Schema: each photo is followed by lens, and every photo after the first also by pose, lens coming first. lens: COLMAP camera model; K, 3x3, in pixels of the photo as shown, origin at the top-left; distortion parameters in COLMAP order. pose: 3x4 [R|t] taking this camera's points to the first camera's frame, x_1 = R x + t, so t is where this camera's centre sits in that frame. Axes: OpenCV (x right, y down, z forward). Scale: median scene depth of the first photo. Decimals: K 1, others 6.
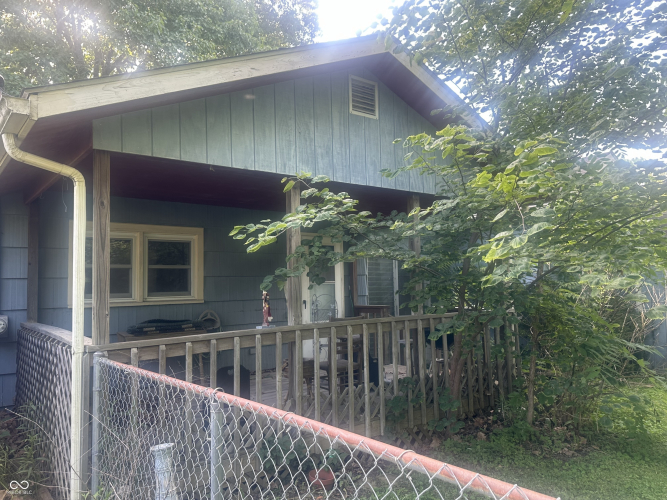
lens RADIAL K [[530.2, 0, 334.0], [0, 530.2, 232.6], [0, 0, 1]] dist [-0.007038, 0.005642]
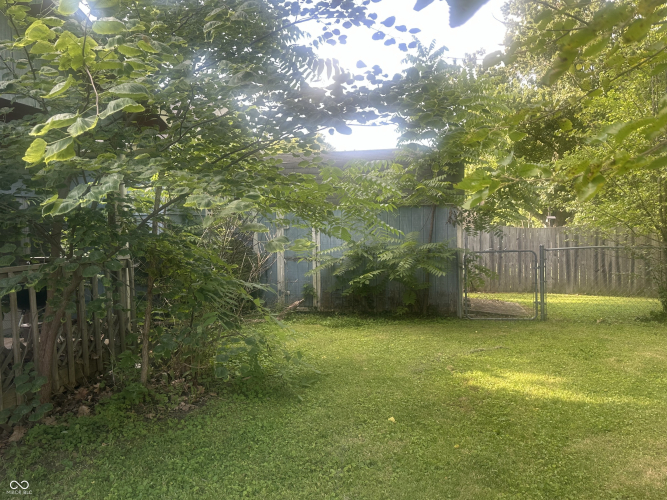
lens RADIAL K [[530.2, 0, 334.0], [0, 530.2, 232.6], [0, 0, 1]] dist [-0.007038, 0.005642]
pose [[0.784819, -0.025301, 0.619208, 0.082822], [-0.032933, 0.996052, 0.082440, 0.030844], [-0.618849, -0.085093, 0.780887, 0.147067]]
